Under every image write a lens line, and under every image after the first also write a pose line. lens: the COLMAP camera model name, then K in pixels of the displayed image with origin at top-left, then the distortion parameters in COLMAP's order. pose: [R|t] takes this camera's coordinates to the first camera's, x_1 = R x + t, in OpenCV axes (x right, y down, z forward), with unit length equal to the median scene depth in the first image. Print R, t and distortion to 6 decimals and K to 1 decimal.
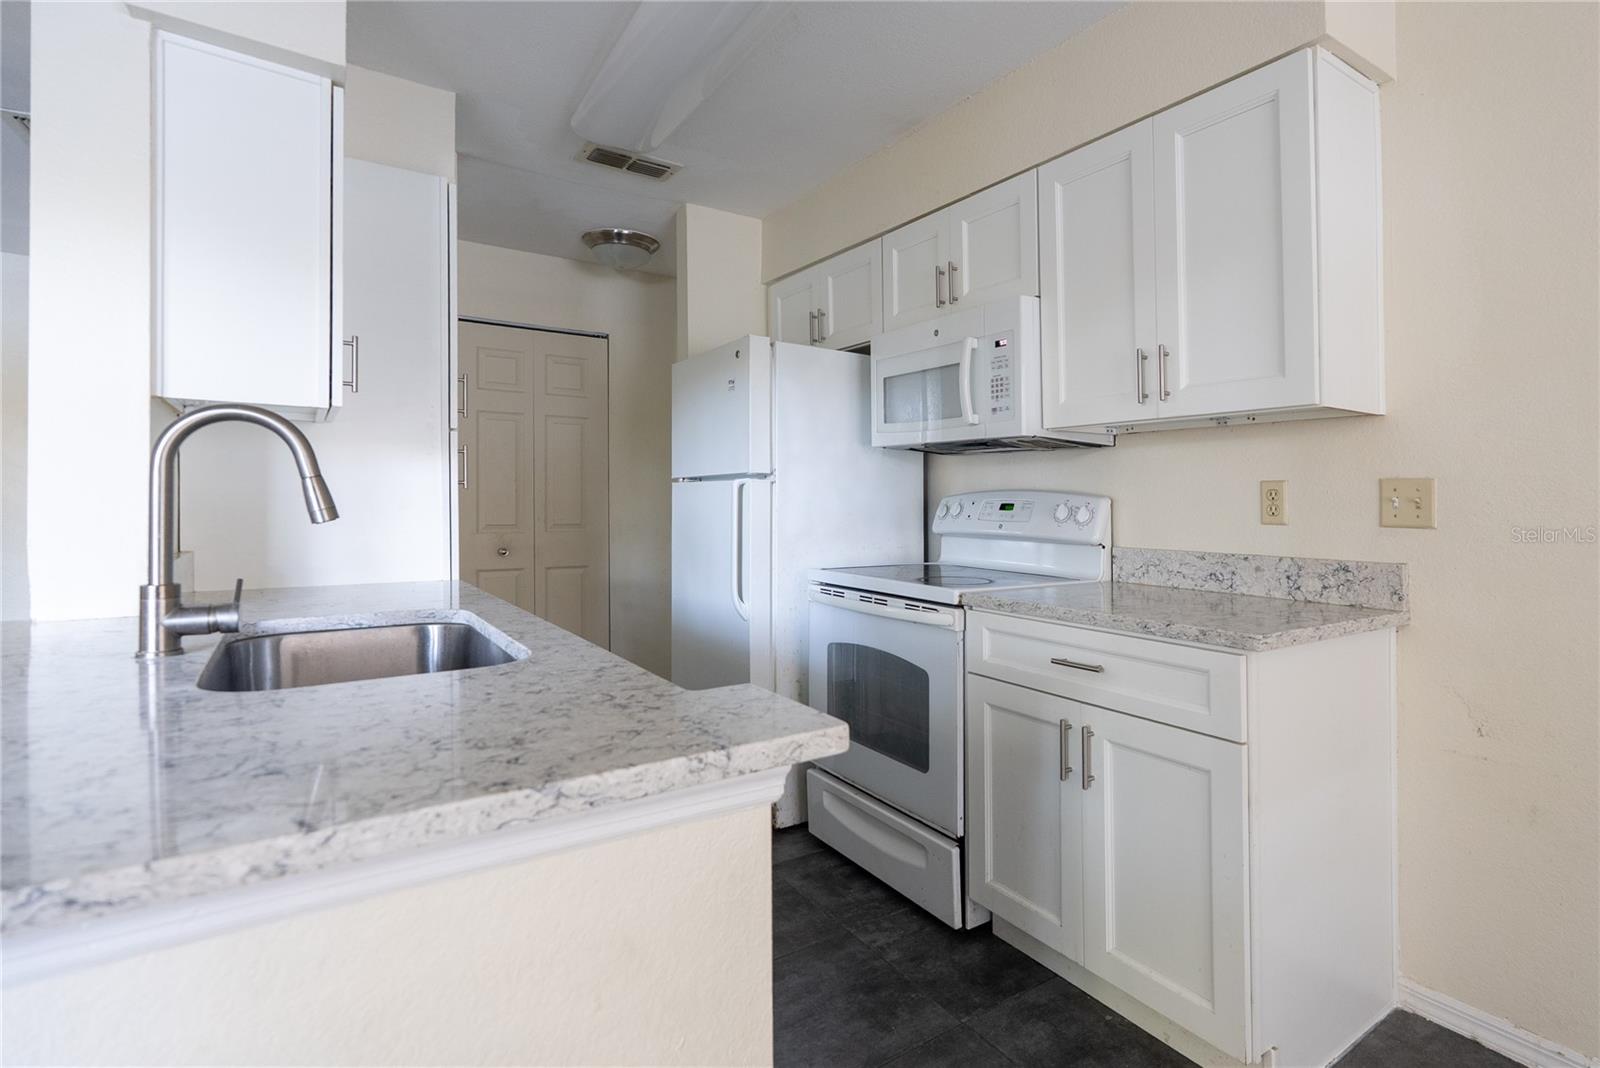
lens RADIAL K [[762.7, 0, 882.6], [0, 762.7, 522.0], [0, 0, 1]] dist [0.002413, 0.000349]
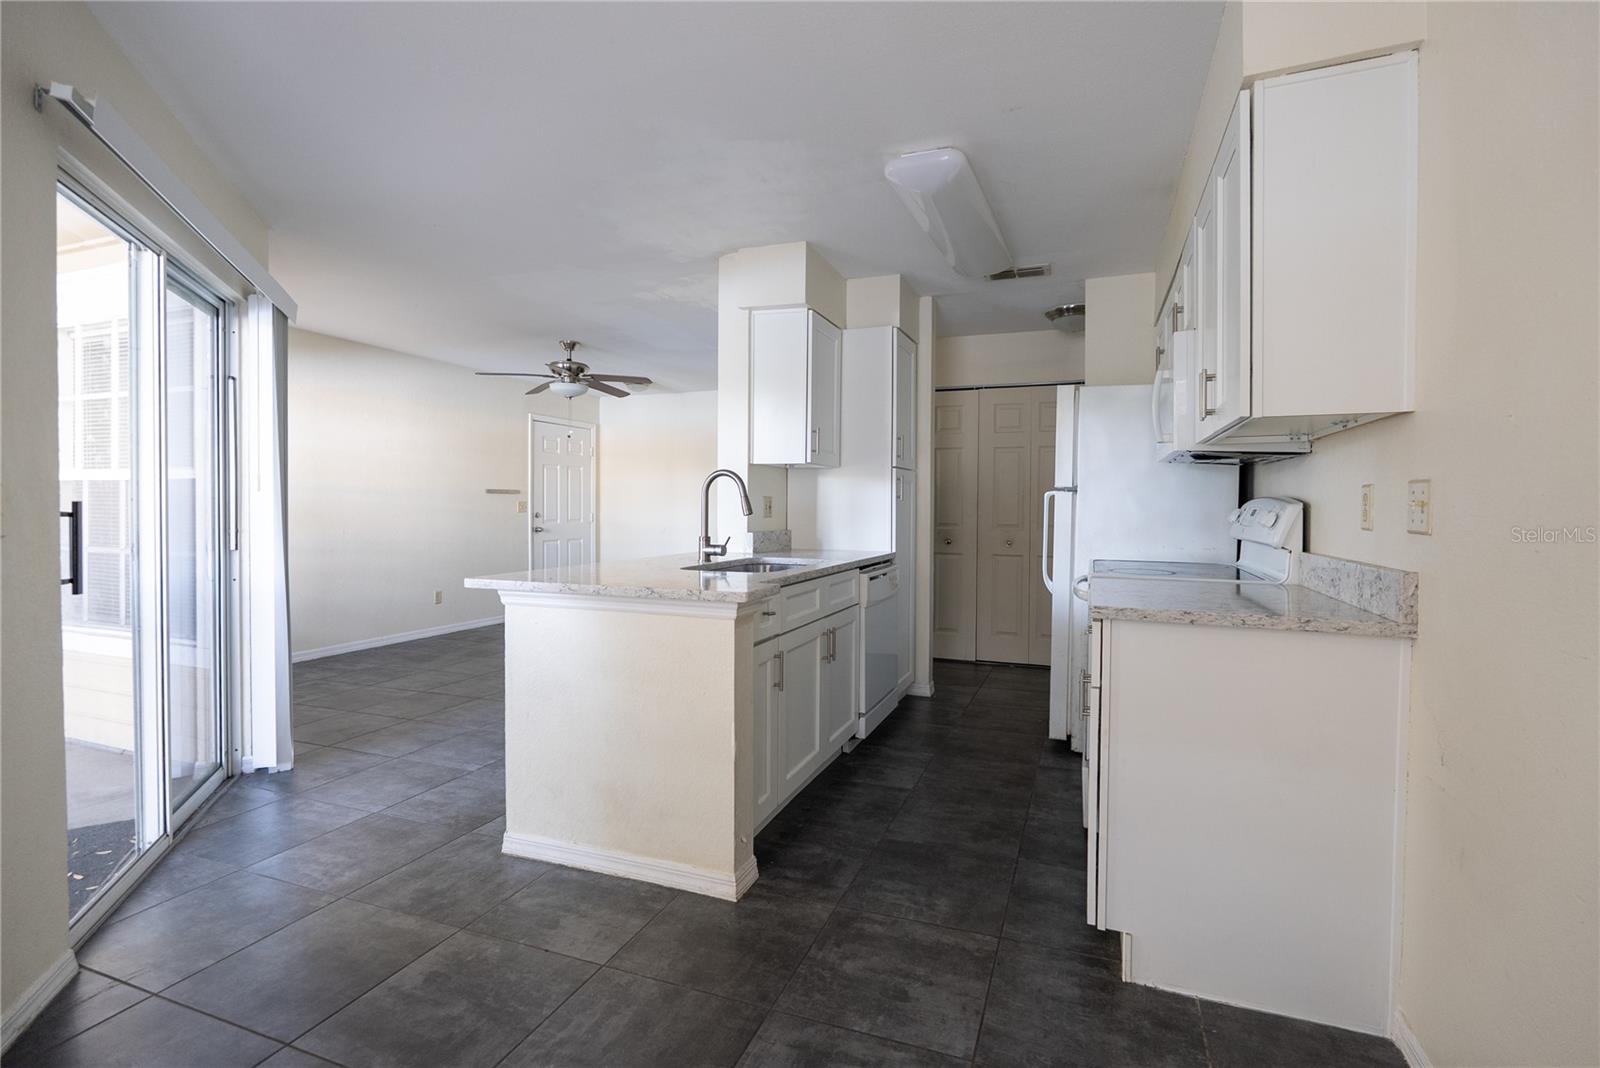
lens RADIAL K [[762.7, 0, 882.6], [0, 762.7, 522.0], [0, 0, 1]] dist [0.002413, 0.000349]
pose [[0.595284, 0.013313, -0.803405, 0.774006], [-0.028743, 0.999576, -0.004733, 0.013091], [0.803001, 0.025909, 0.595414, -0.051128]]
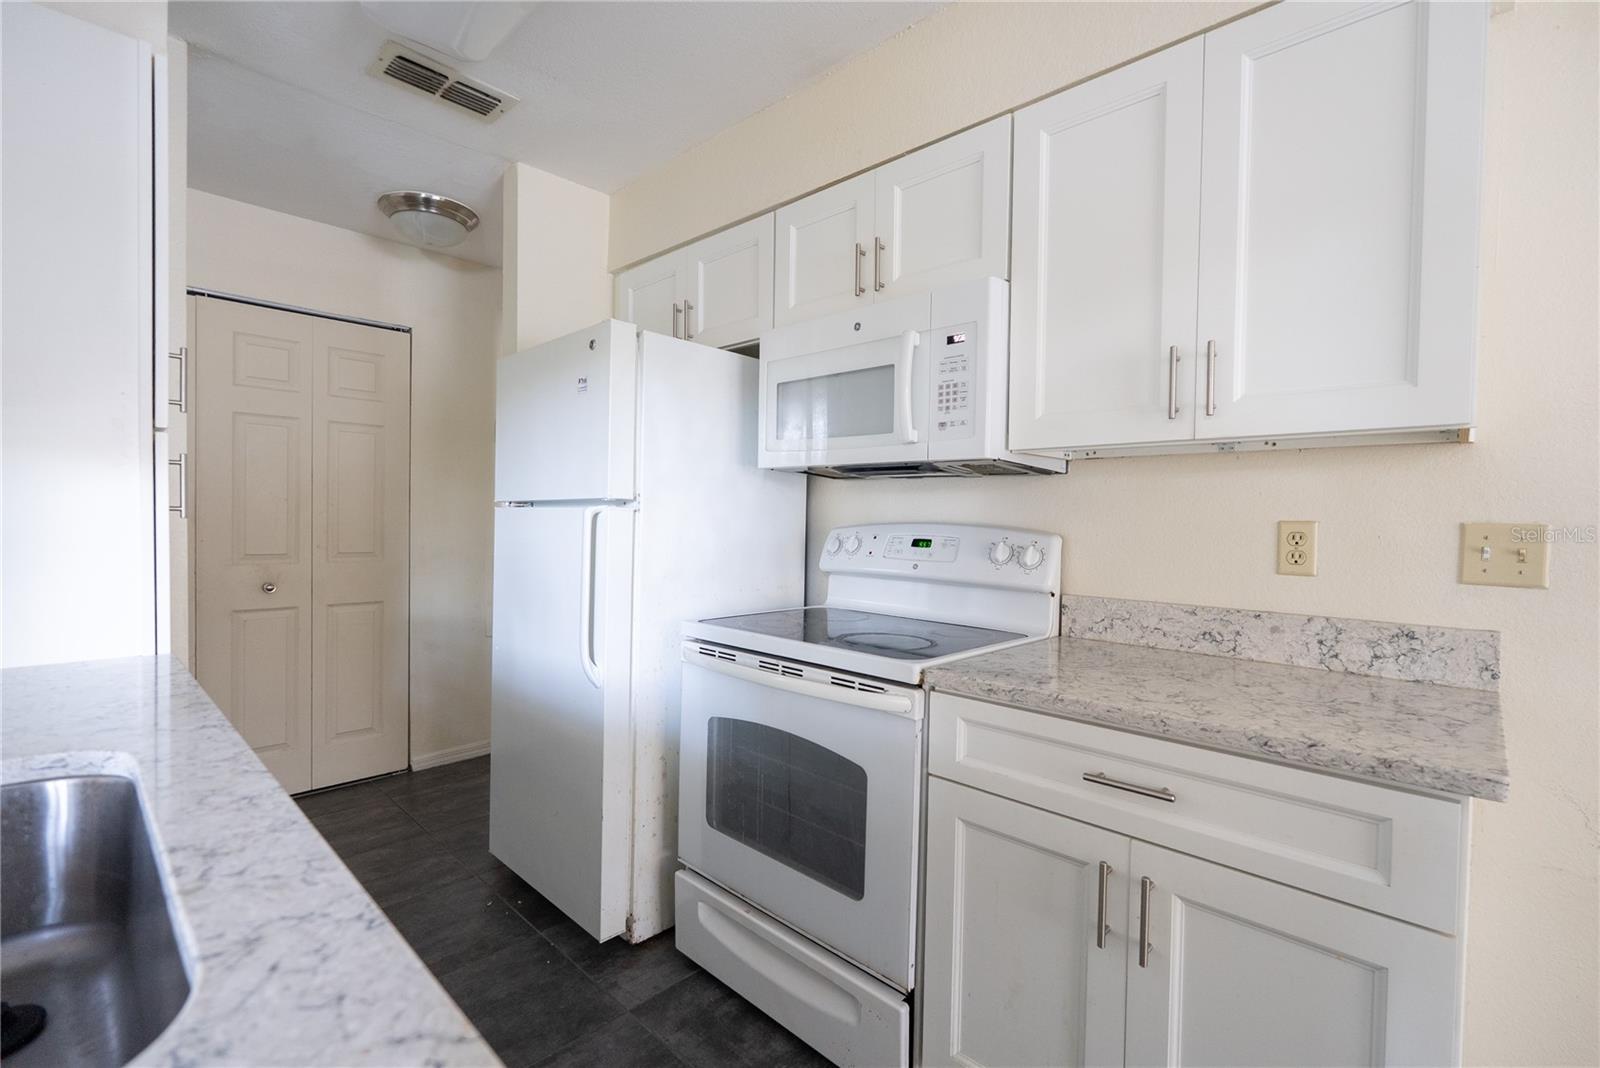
lens RADIAL K [[707.2, 0, 803.8], [0, 707.2, 530.5], [0, 0, 1]] dist [-0.001603, 0.000672]
pose [[0.986437, 0.006699, 0.164005, -0.104691], [-0.004941, 0.999926, -0.011129, -0.027541], [-0.164068, 0.010168, 0.986397, 0.287649]]
